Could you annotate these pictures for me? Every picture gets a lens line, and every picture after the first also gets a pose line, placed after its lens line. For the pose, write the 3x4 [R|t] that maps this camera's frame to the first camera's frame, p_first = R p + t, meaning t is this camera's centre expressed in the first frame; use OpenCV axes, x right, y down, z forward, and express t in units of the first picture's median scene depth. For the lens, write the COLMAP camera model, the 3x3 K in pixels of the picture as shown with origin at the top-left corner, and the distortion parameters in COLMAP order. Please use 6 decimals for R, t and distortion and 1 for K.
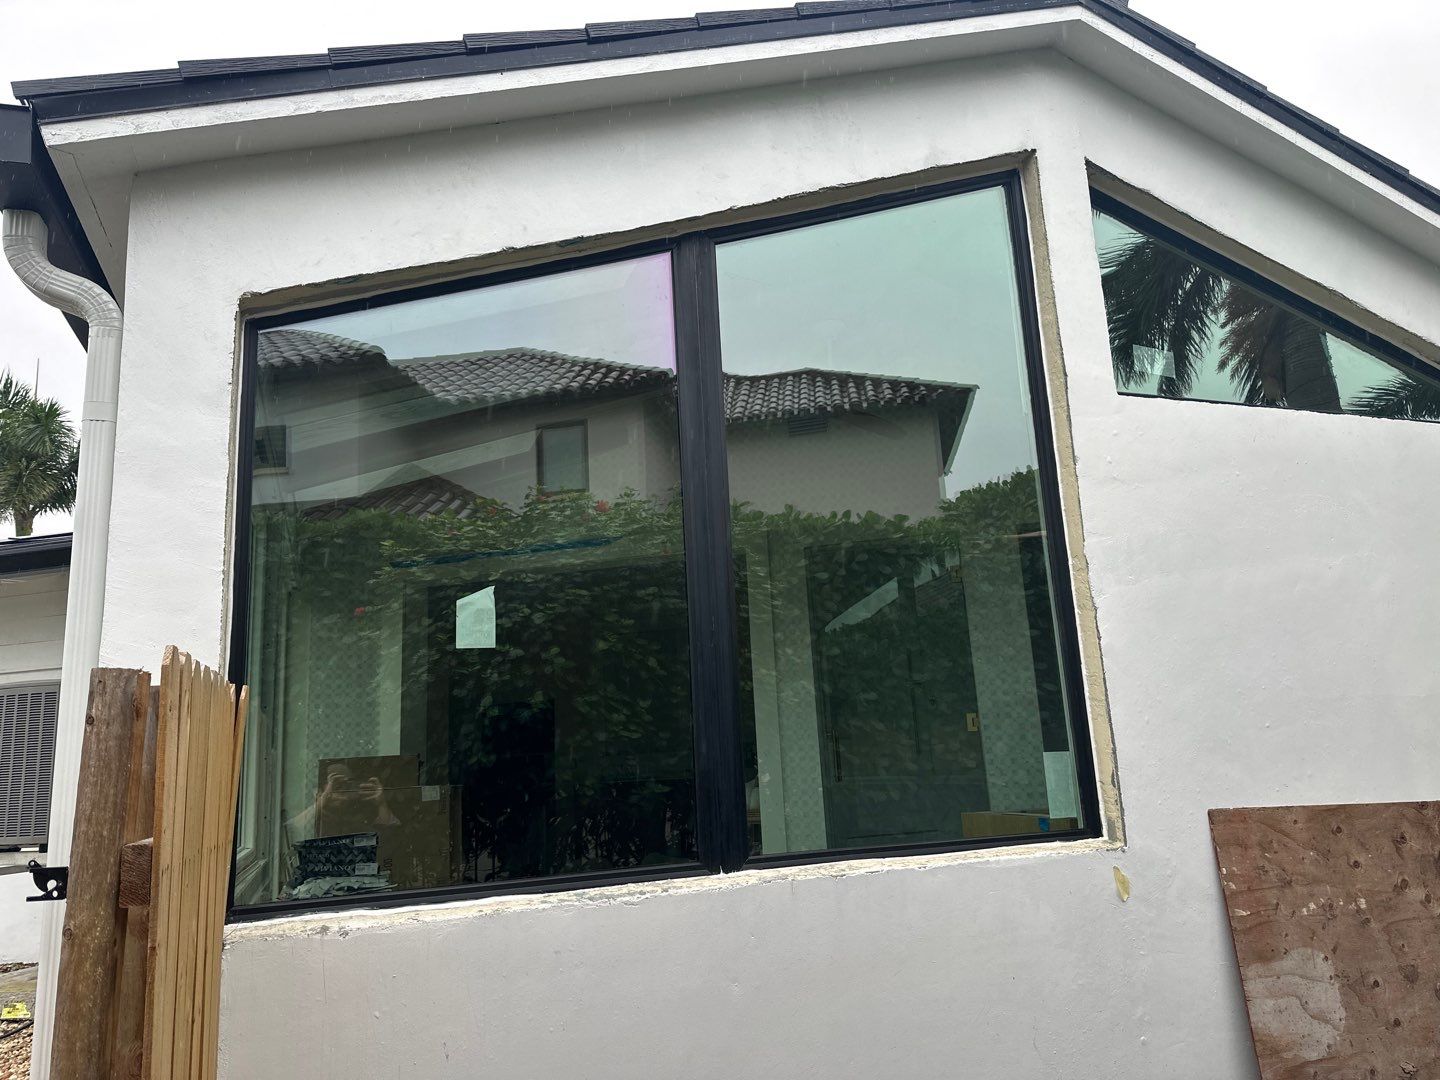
lens RADIAL K [[978.1, 0, 711.1], [0, 978.1, 541.1], [0, 0, 1]] dist [-0.011085, -0.014297]
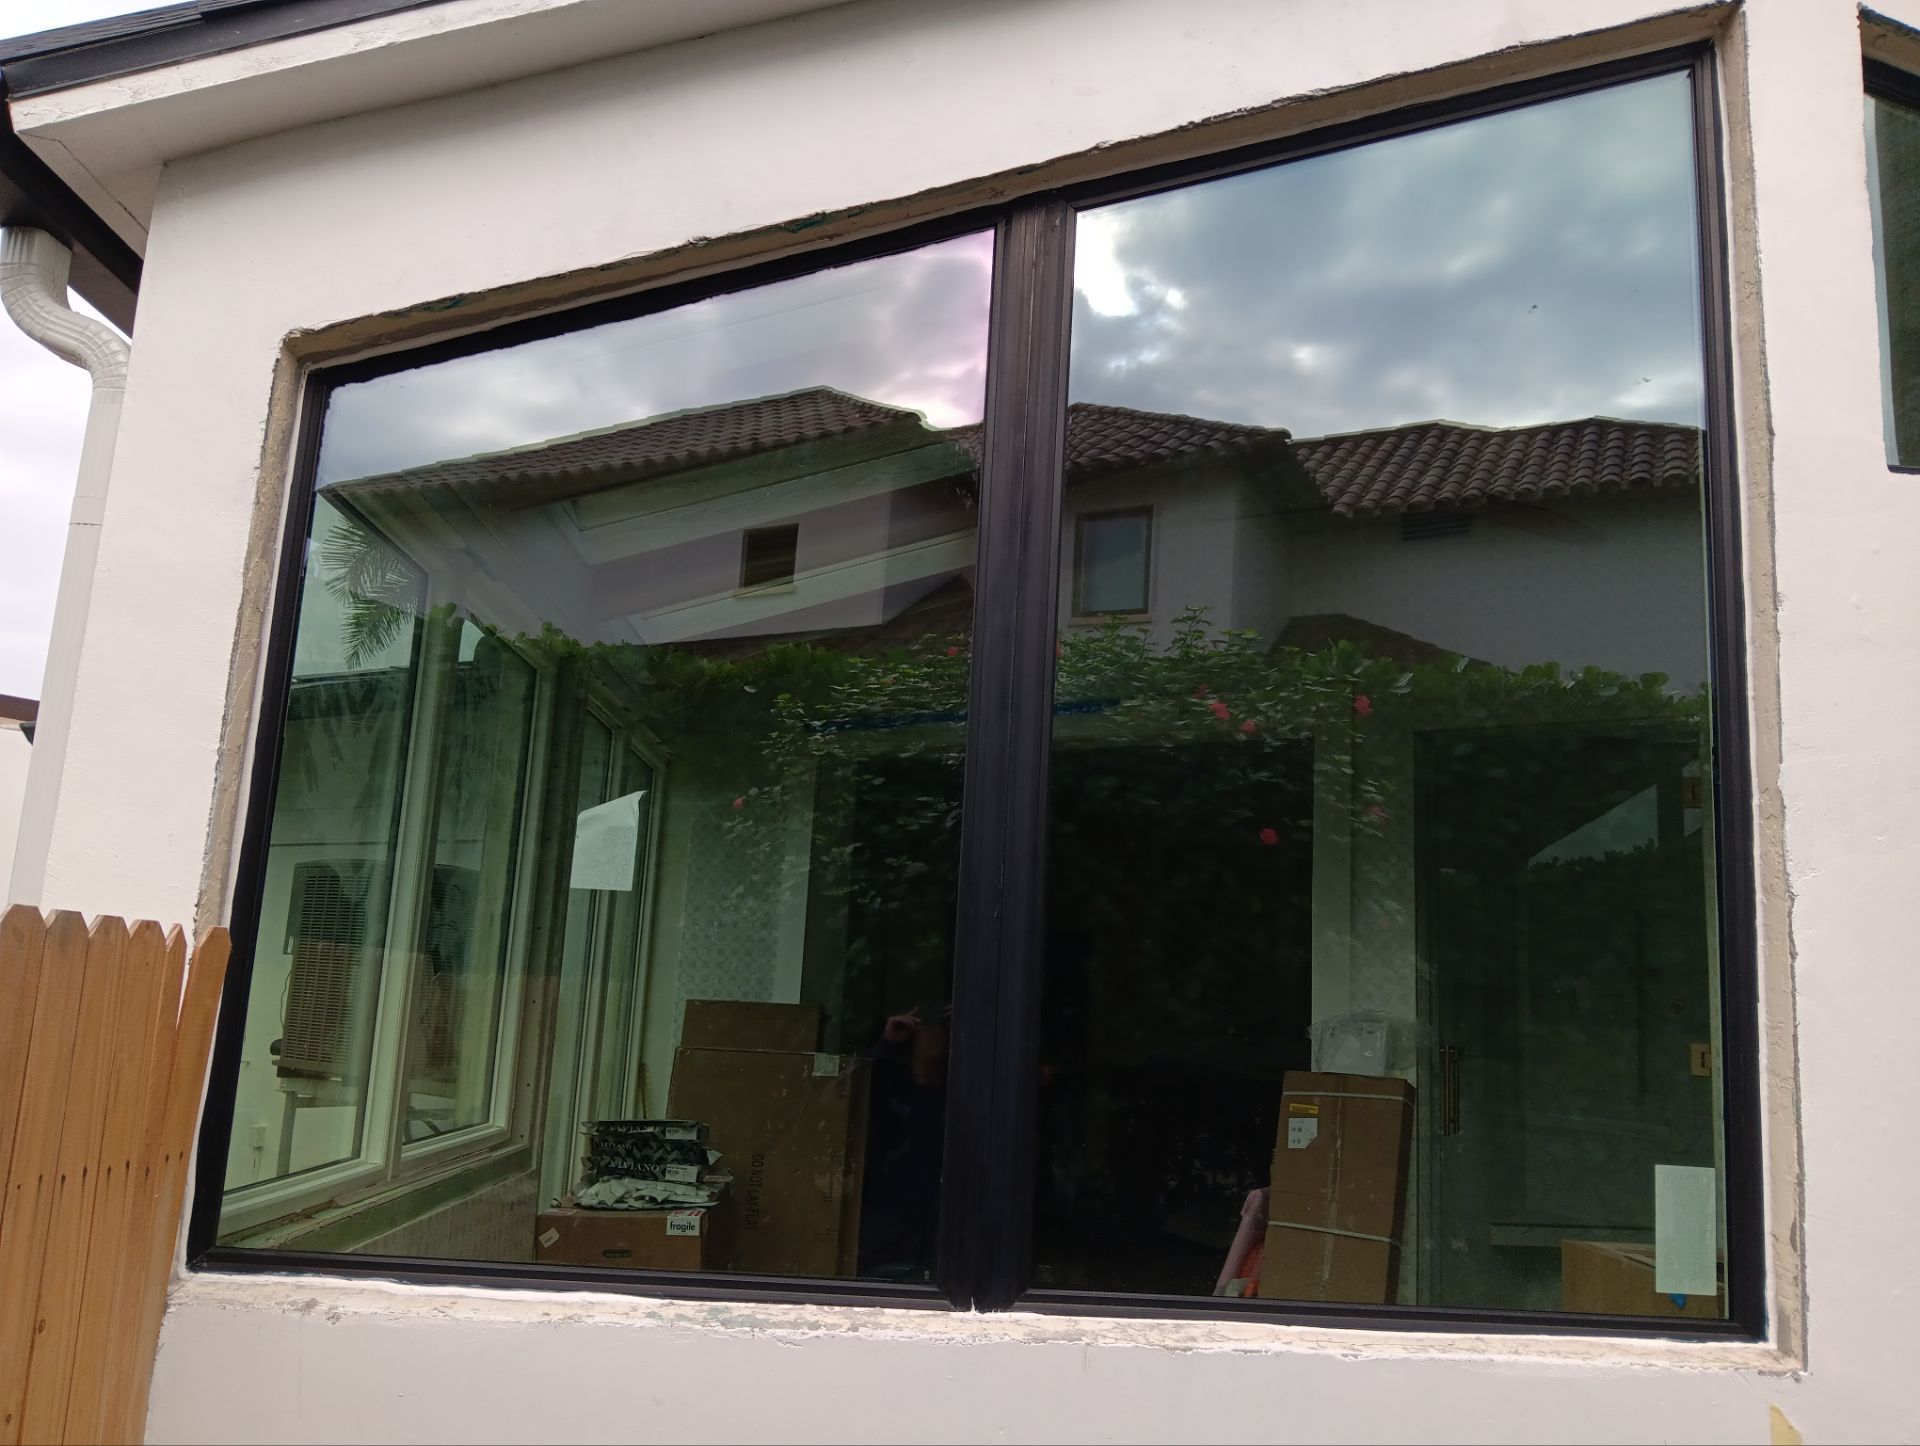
lens RADIAL K [[1465.4, 0, 957.8], [0, 1465.4, 728.1], [0, 0, 1]] dist [-0.022752, -0.024844]
pose [[0.949759, 0.046095, -0.309570, 0.216338], [-0.037343, 0.998719, 0.034142, -0.028009], [0.310747, -0.020866, 0.950263, 0.155686]]
